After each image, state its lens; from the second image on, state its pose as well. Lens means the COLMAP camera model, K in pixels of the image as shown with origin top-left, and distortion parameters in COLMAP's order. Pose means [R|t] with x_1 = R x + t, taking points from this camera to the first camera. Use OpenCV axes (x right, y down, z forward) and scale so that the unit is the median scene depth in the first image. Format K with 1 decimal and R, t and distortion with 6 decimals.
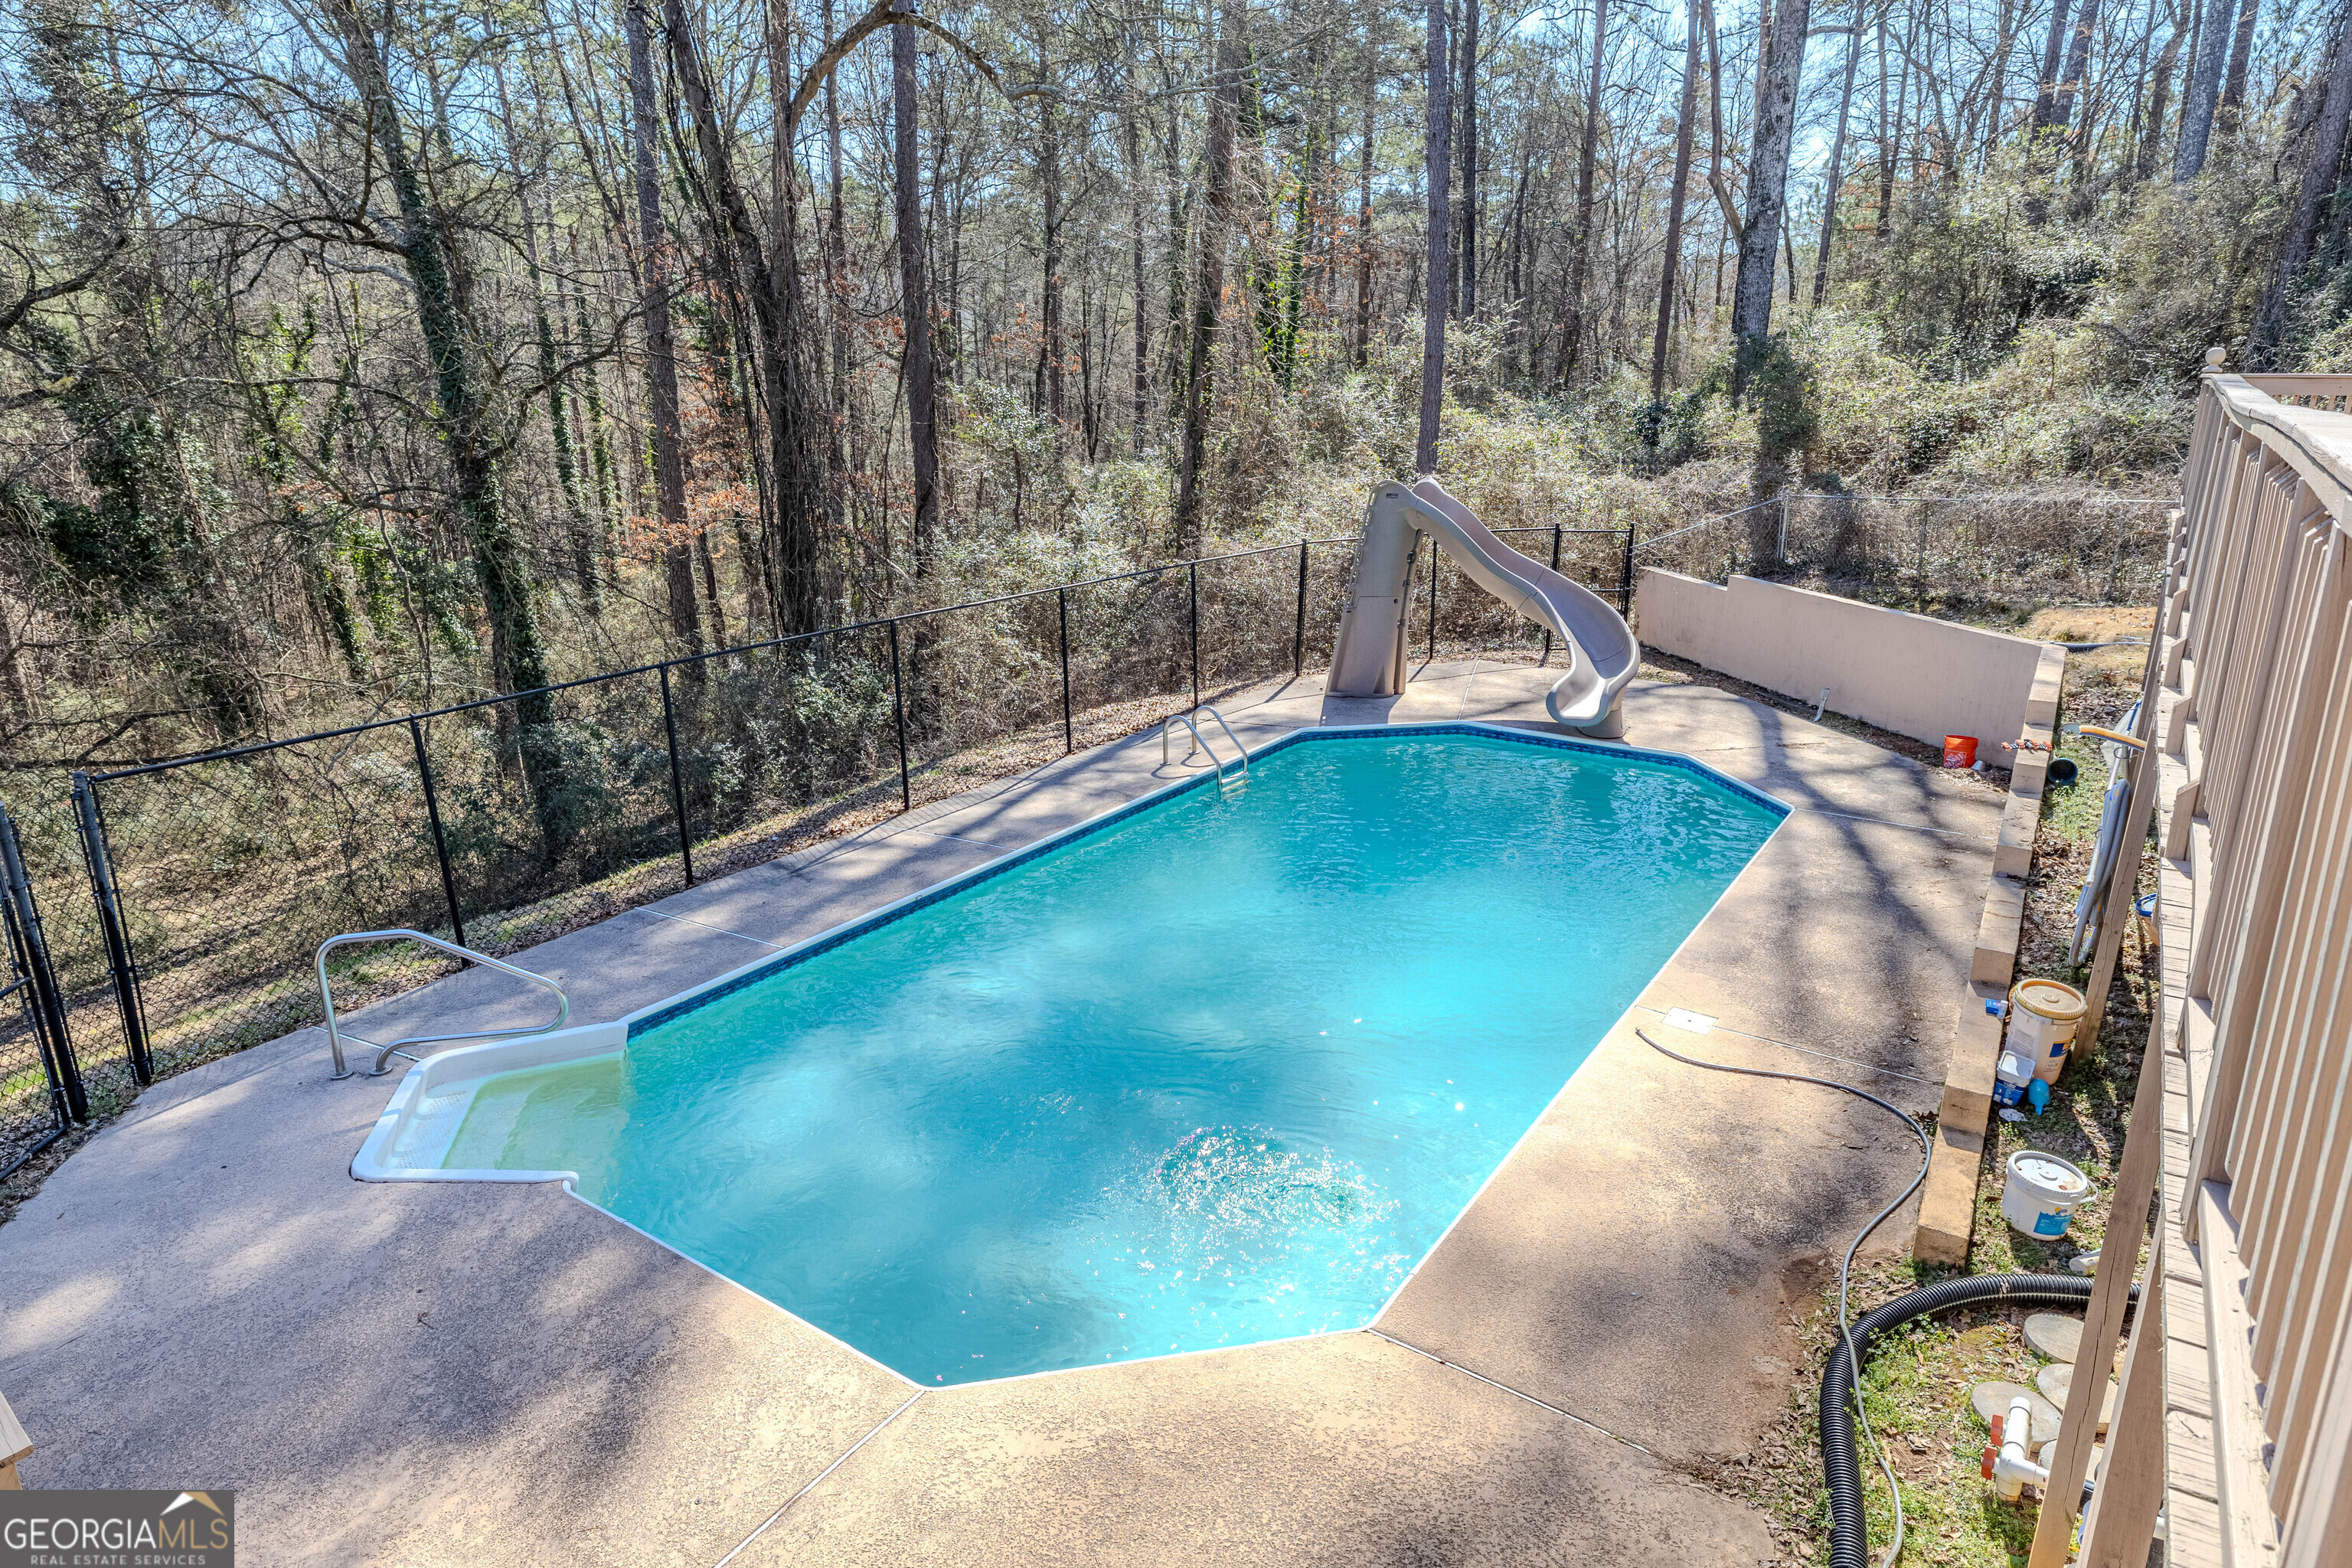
lens RADIAL K [[1398.9, 0, 1171.9], [0, 1398.9, 780.5], [0, 0, 1]] dist [0.015123, -0.000956]
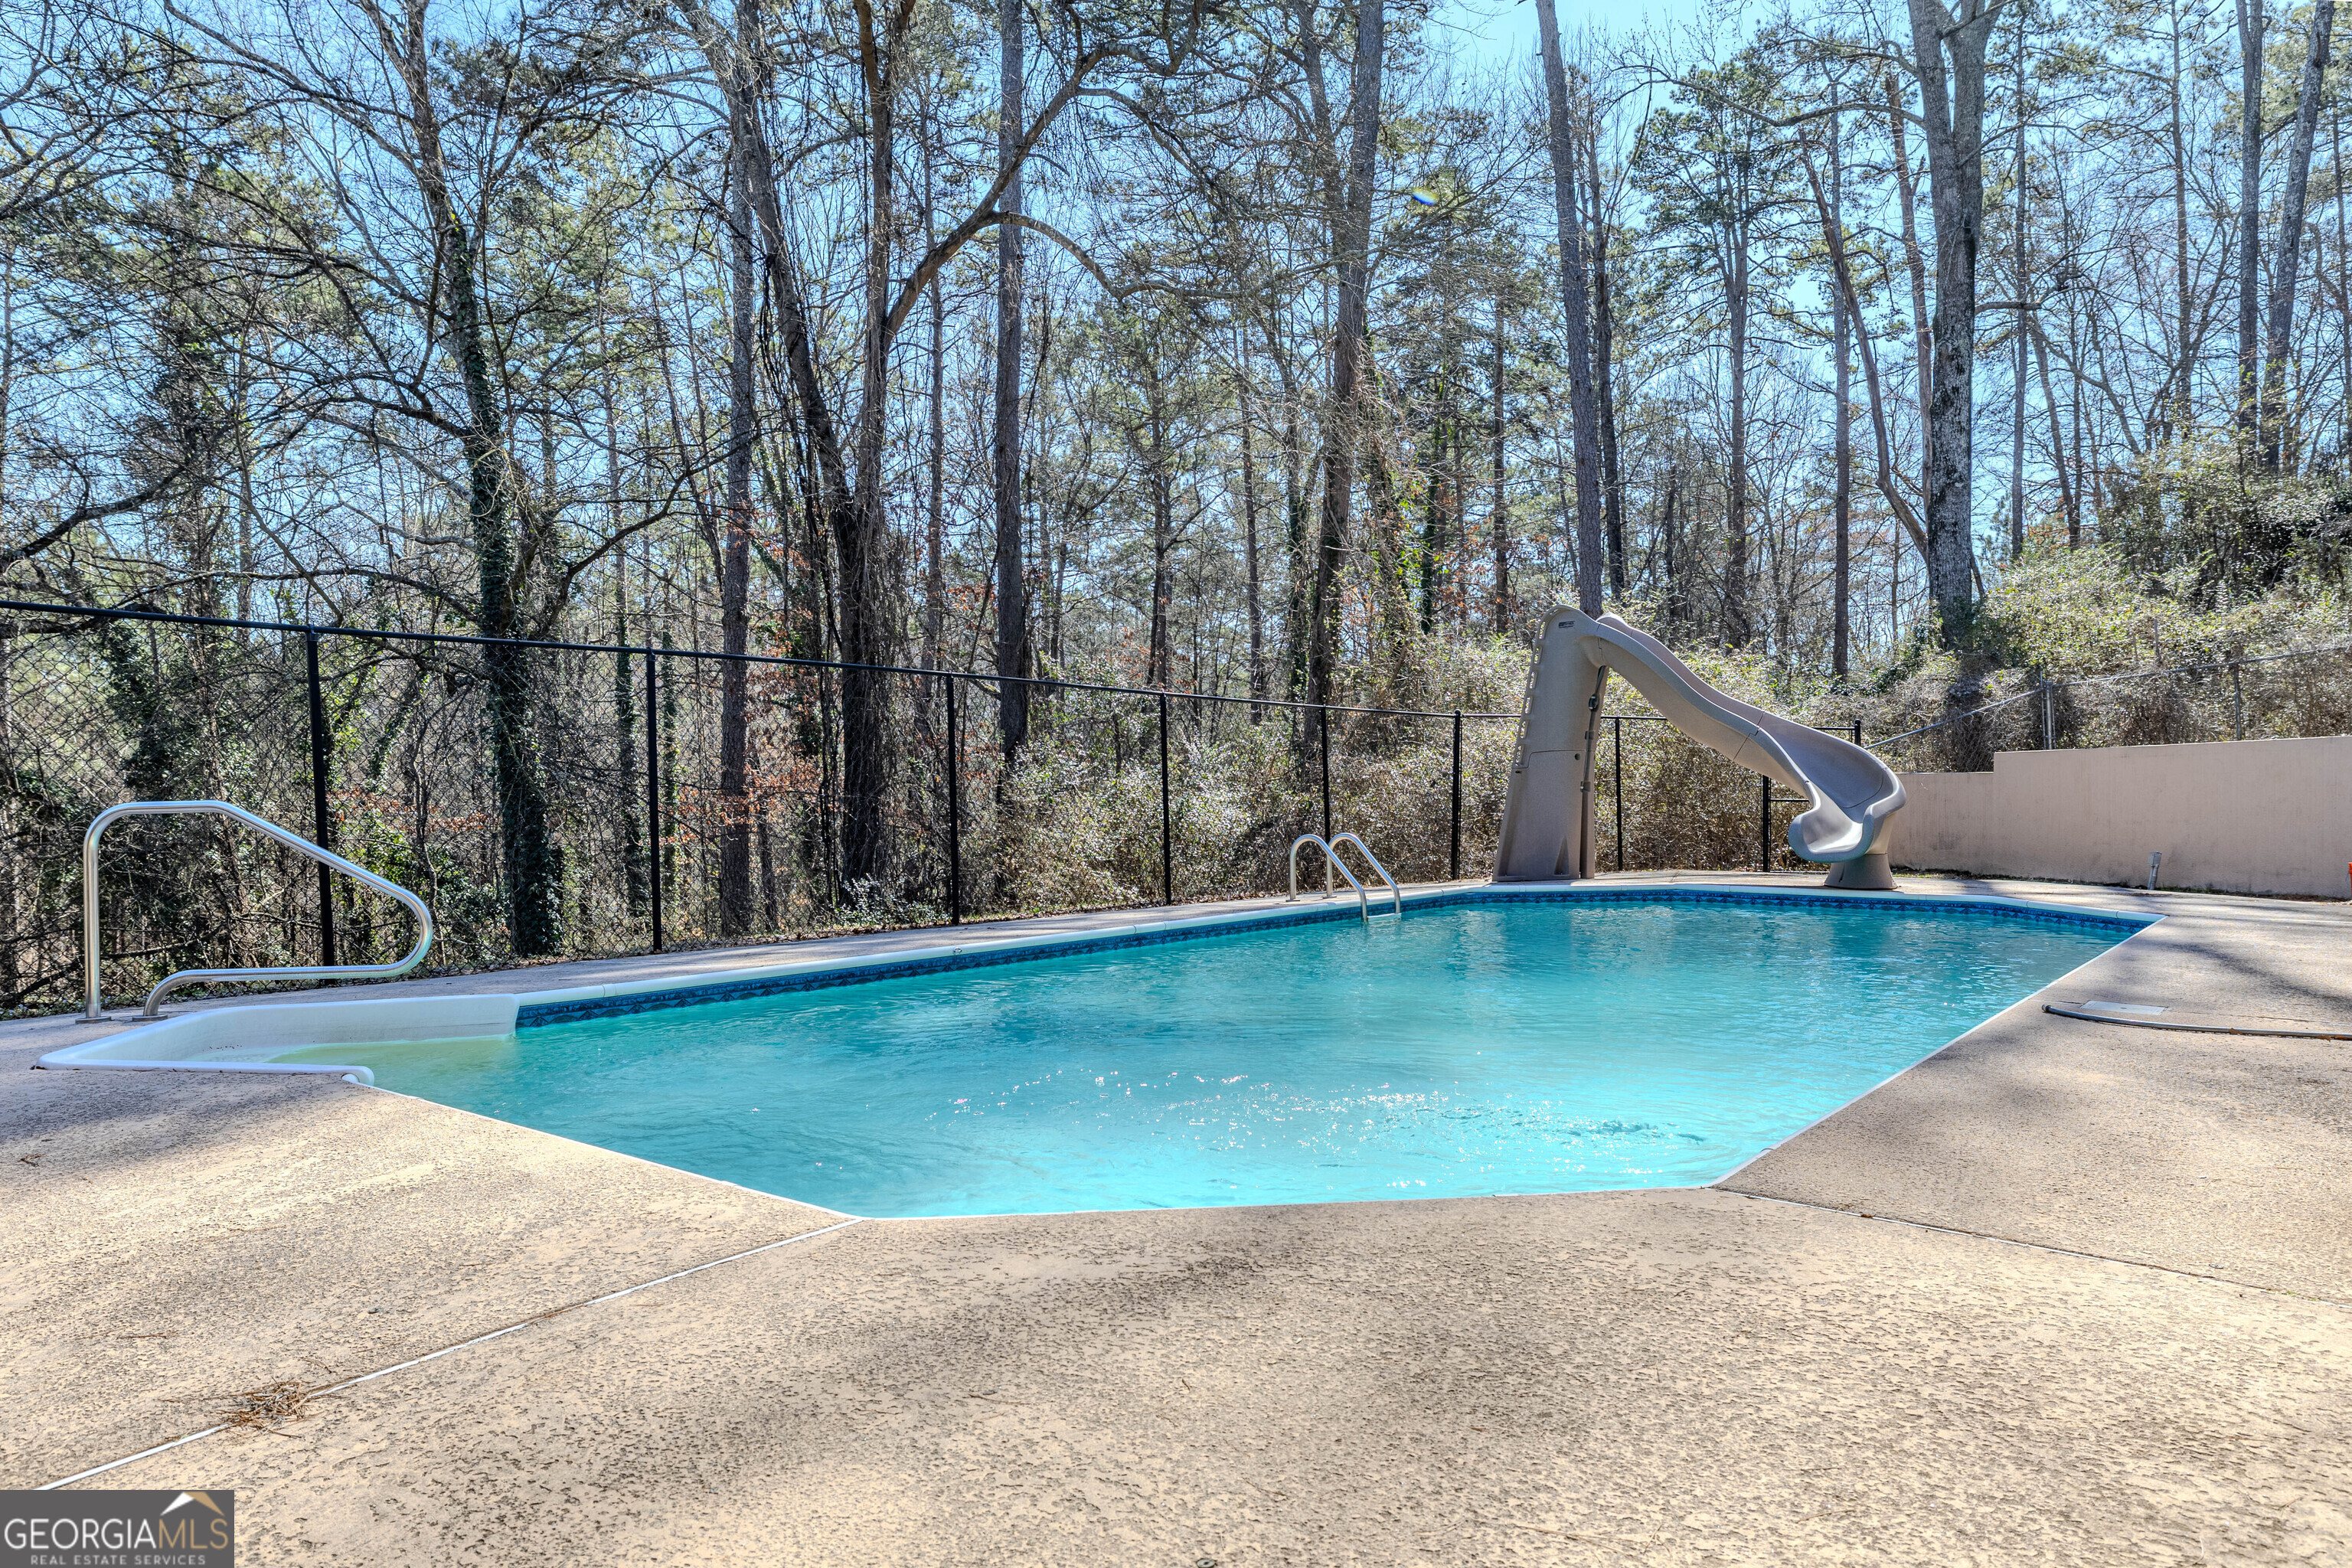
lens RADIAL K [[1559.9, 0, 1180.5], [0, 1559.9, 784.2], [0, 0, 1]] dist [0.005605, -0.001105]
pose [[0.997654, -0.001379, -0.068449, -0.004105], [-0.017925, 0.959663, -0.280581, 0.100323], [0.066075, 0.281149, 0.957387, 0.092503]]
